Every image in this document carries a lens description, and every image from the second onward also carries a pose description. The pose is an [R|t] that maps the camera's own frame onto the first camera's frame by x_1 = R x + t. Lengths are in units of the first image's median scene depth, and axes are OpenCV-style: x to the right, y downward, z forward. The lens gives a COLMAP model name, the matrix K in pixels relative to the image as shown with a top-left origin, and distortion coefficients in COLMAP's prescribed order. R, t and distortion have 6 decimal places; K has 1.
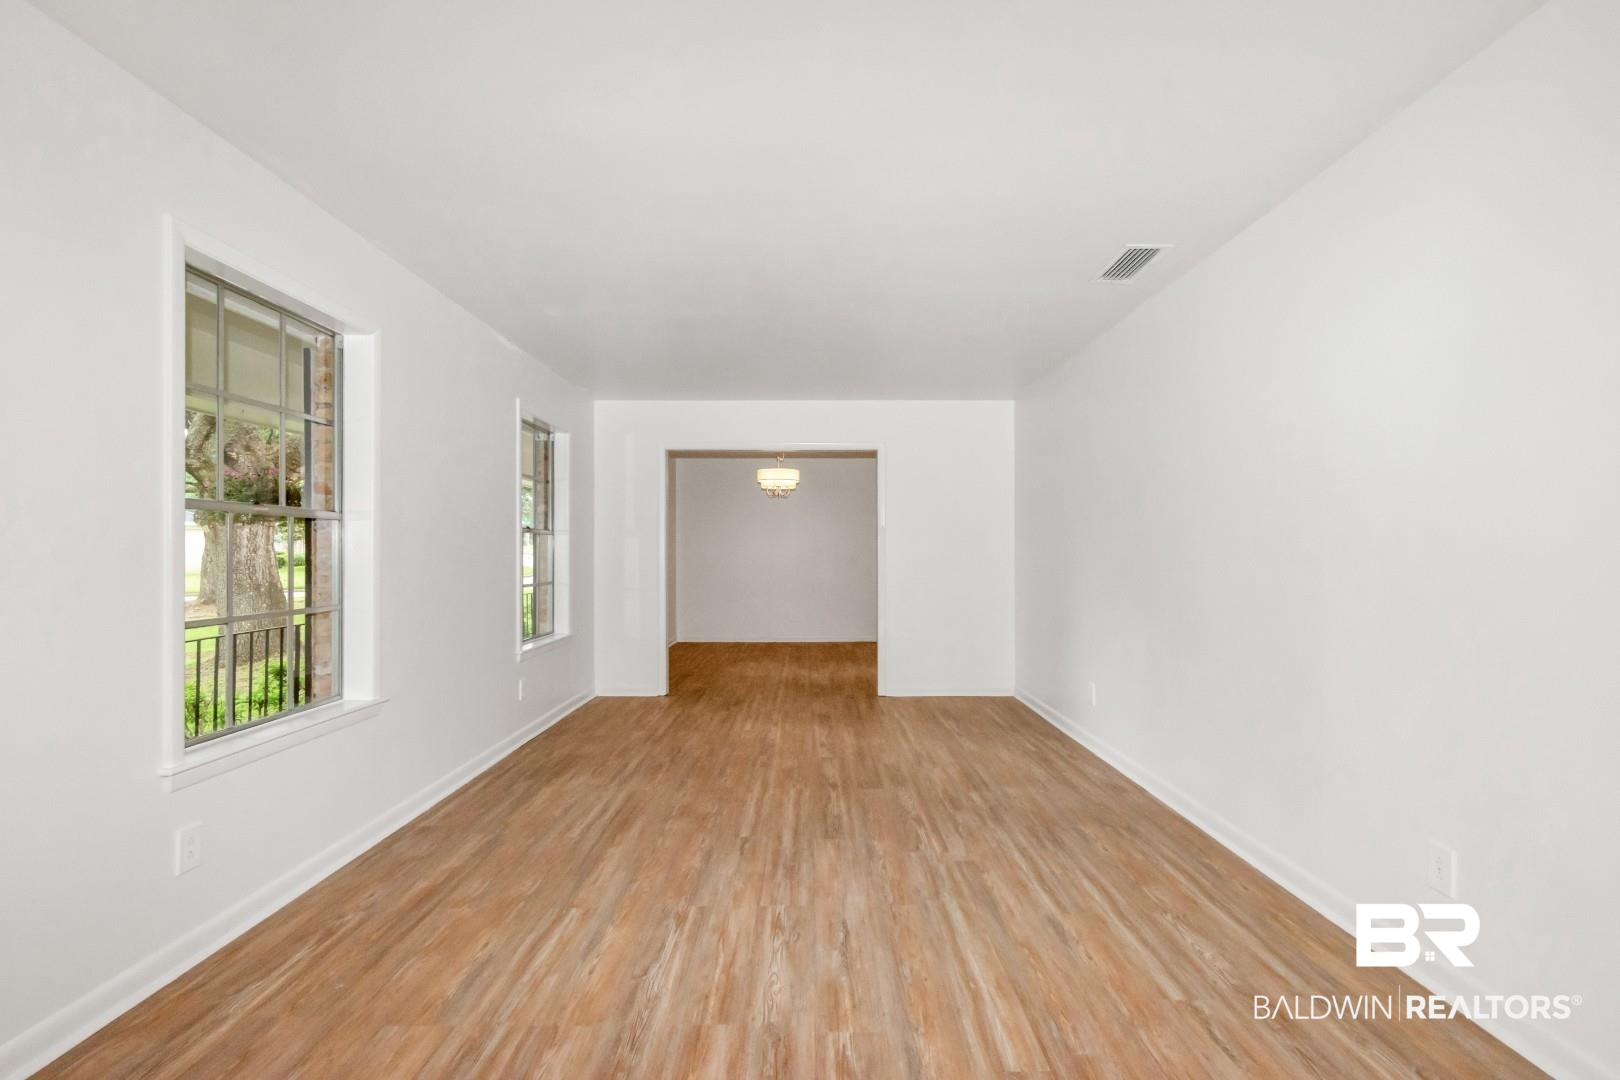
lens RADIAL K [[720.9, 0, 811.5], [0, 720.9, 545.9], [0, 0, 1]] dist [-0.000572, -0.000155]
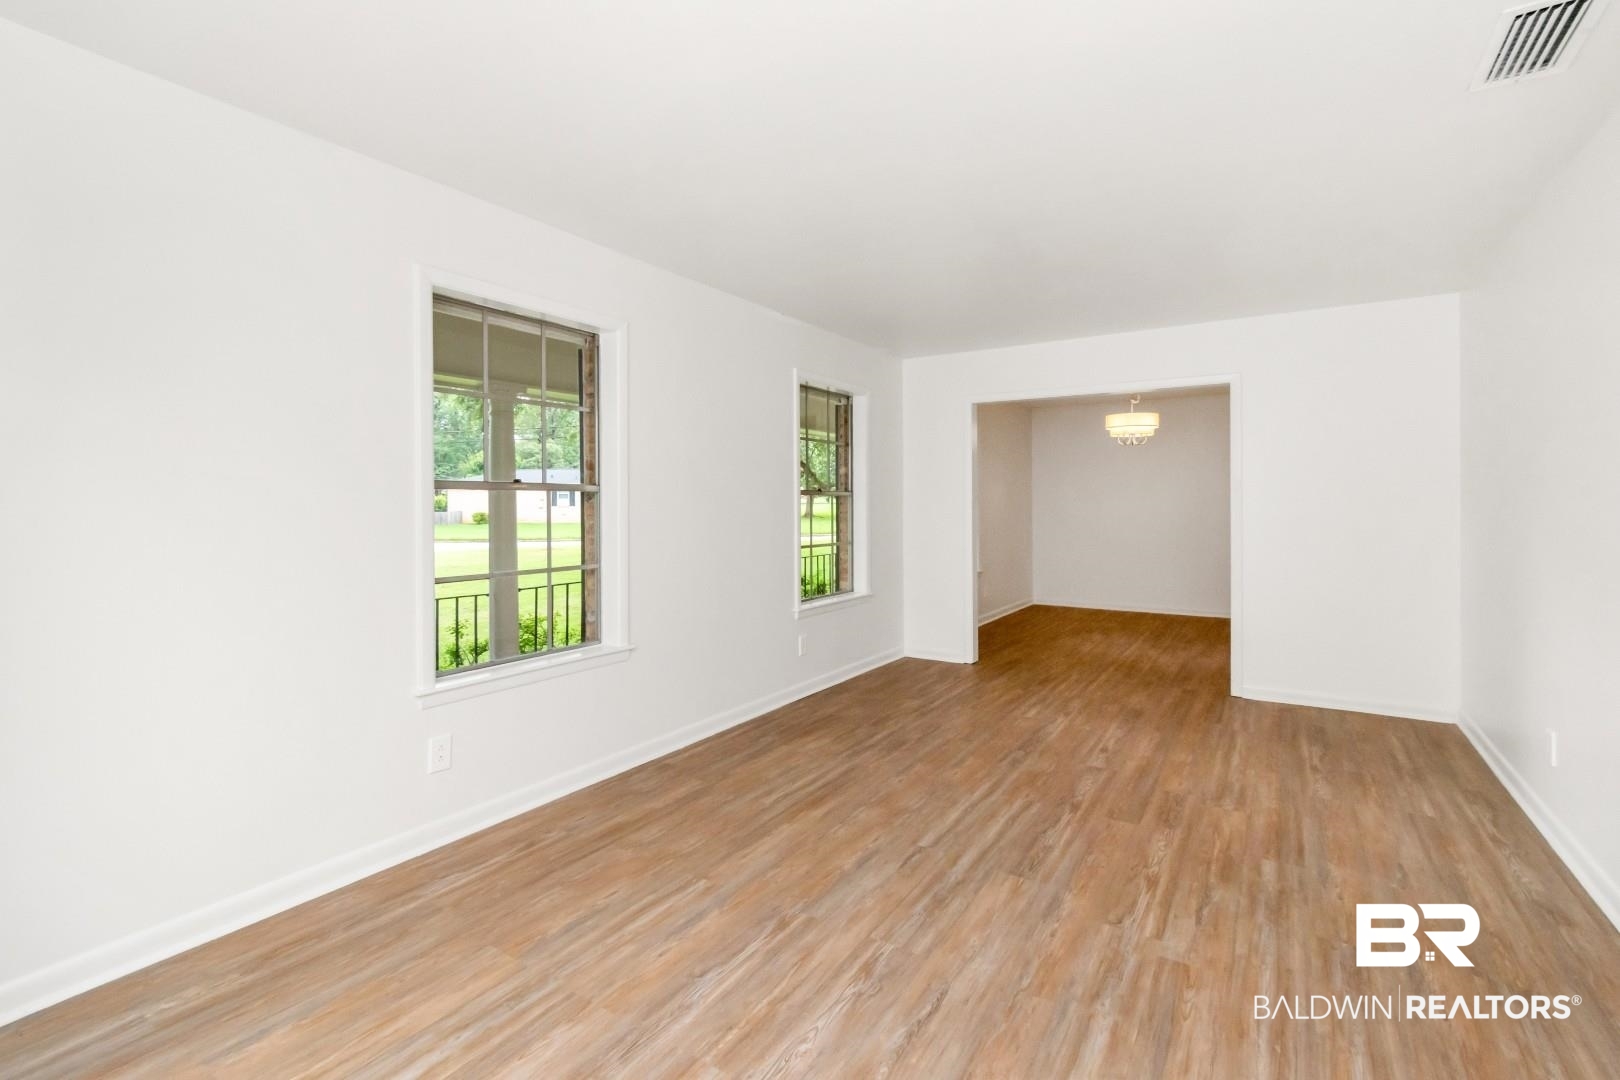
lens RADIAL K [[720.9, 0, 819.3], [0, 720.9, 498.4], [0, 0, 1]] dist [-0.000572, -0.000155]
pose [[0.842402, -0.005937, -0.538817, 0.278290], [0.007553, 0.999971, 0.000790, -0.022474], [0.538796, -0.004735, 0.842423, 0.193566]]
